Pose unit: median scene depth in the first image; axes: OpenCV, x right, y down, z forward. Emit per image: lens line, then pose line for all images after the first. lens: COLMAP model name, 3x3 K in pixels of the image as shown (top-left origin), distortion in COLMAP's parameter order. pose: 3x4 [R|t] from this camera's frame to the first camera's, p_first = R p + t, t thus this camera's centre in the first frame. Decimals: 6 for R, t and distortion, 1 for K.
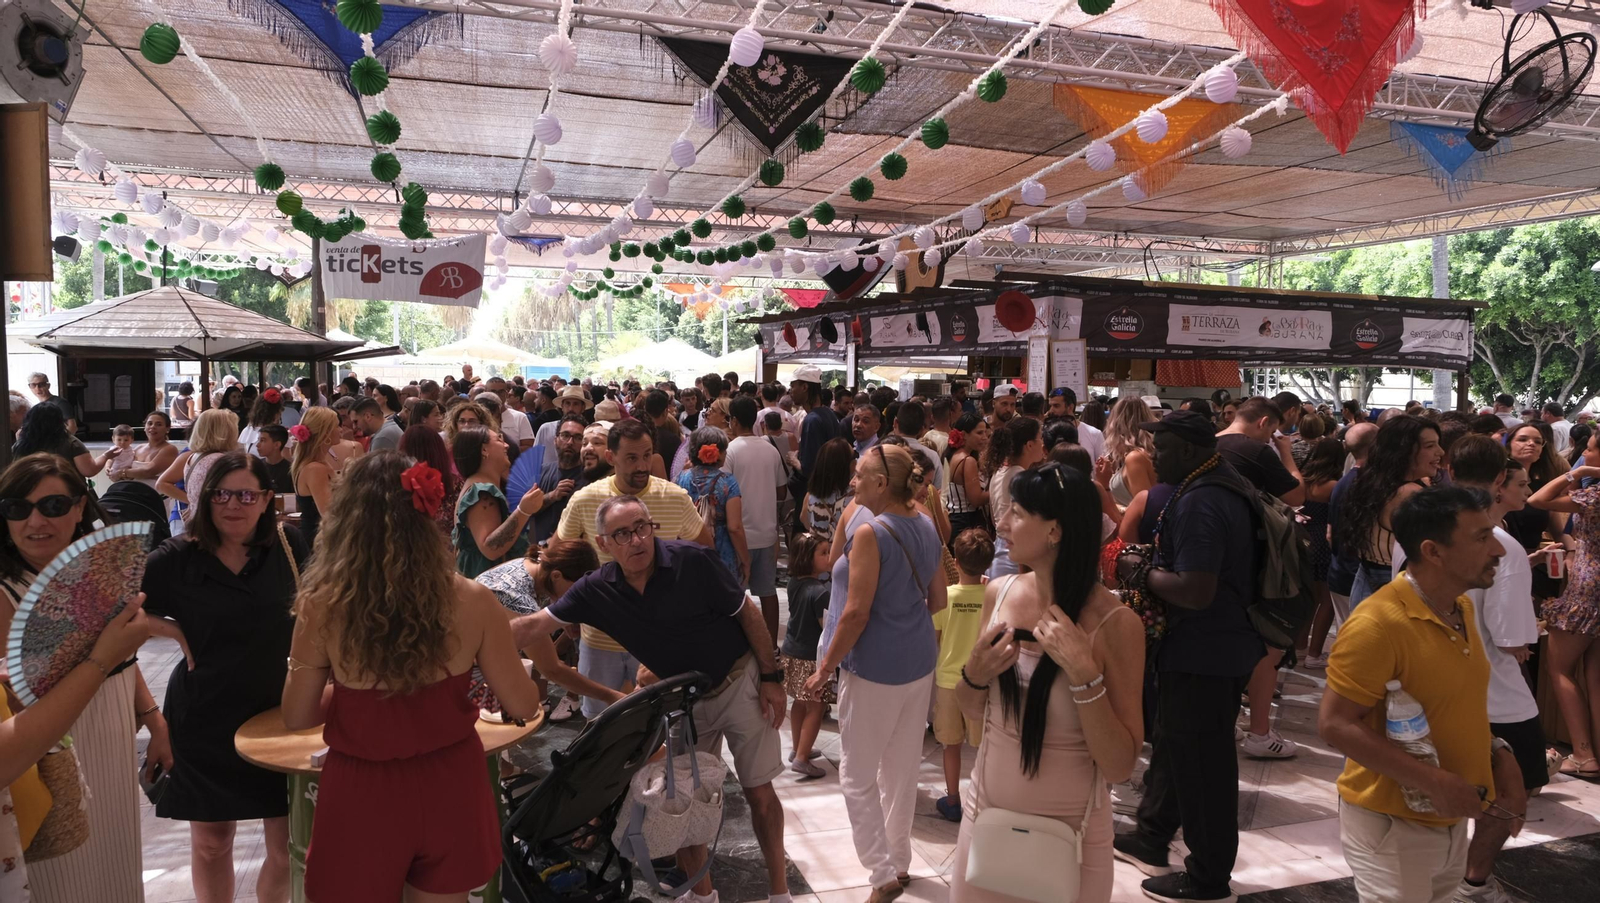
lens RADIAL K [[1064.7, 0, 800.0], [0, 1064.7, 451.5], [0, 0, 1]] dist [-0.009644, -0.000025]
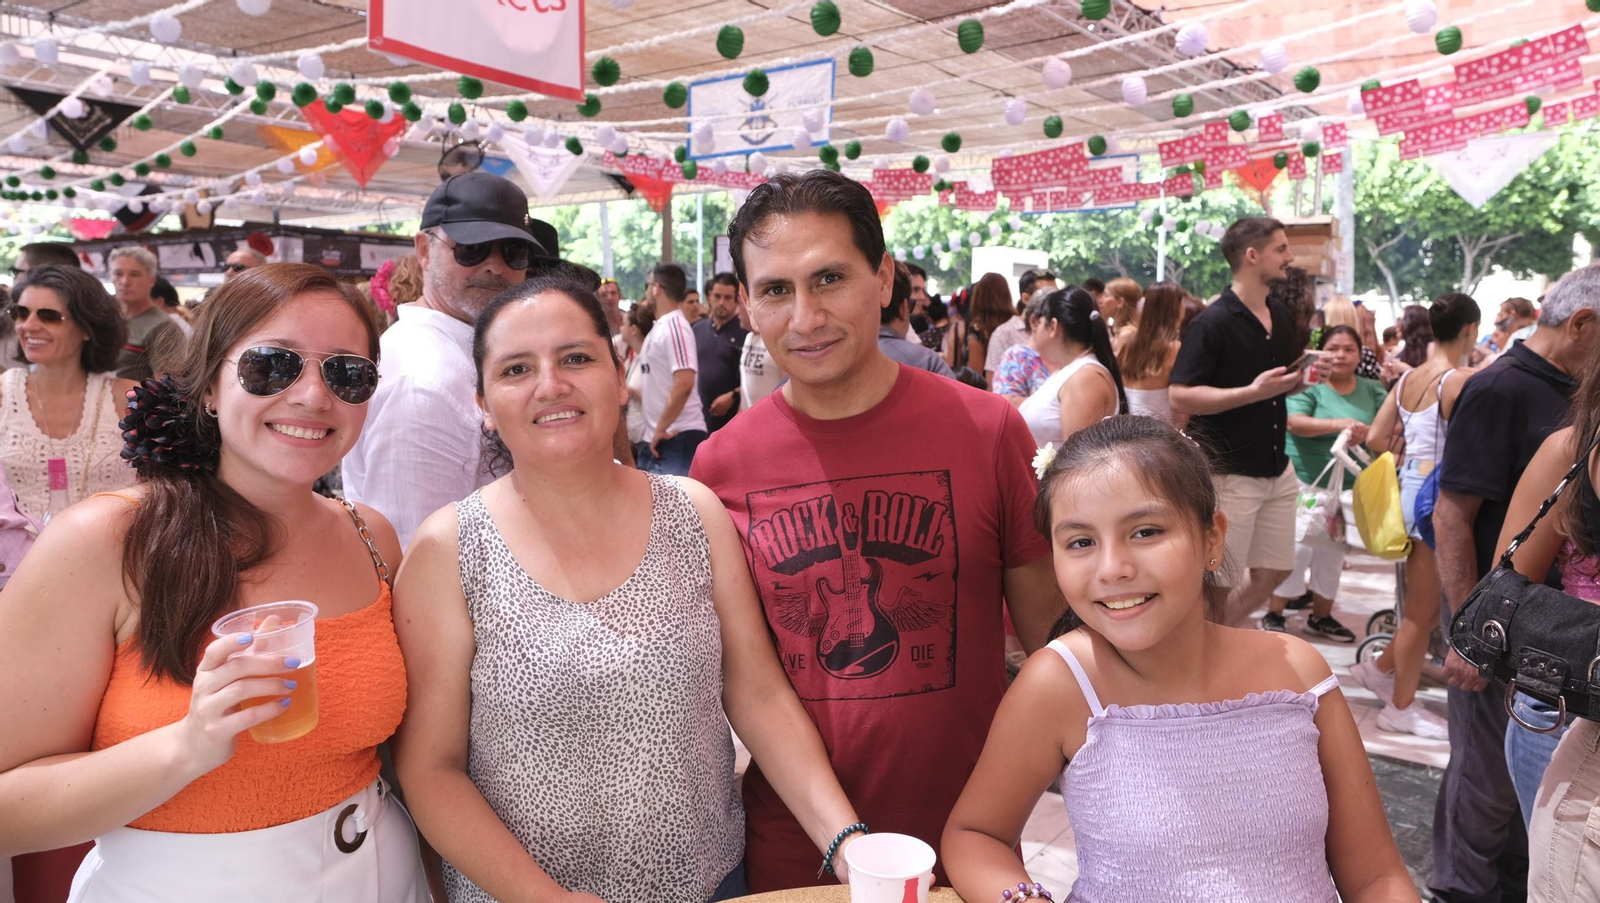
lens RADIAL K [[1064.7, 0, 800.0], [0, 1064.7, 451.5], [0, 0, 1]] dist [-0.009644, -0.000025]
pose [[0.825899, -0.076629, 0.558587, -0.042118], [0.044084, 0.996465, 0.071518, 0.096879], [-0.562092, -0.034442, 0.826357, -0.773285]]
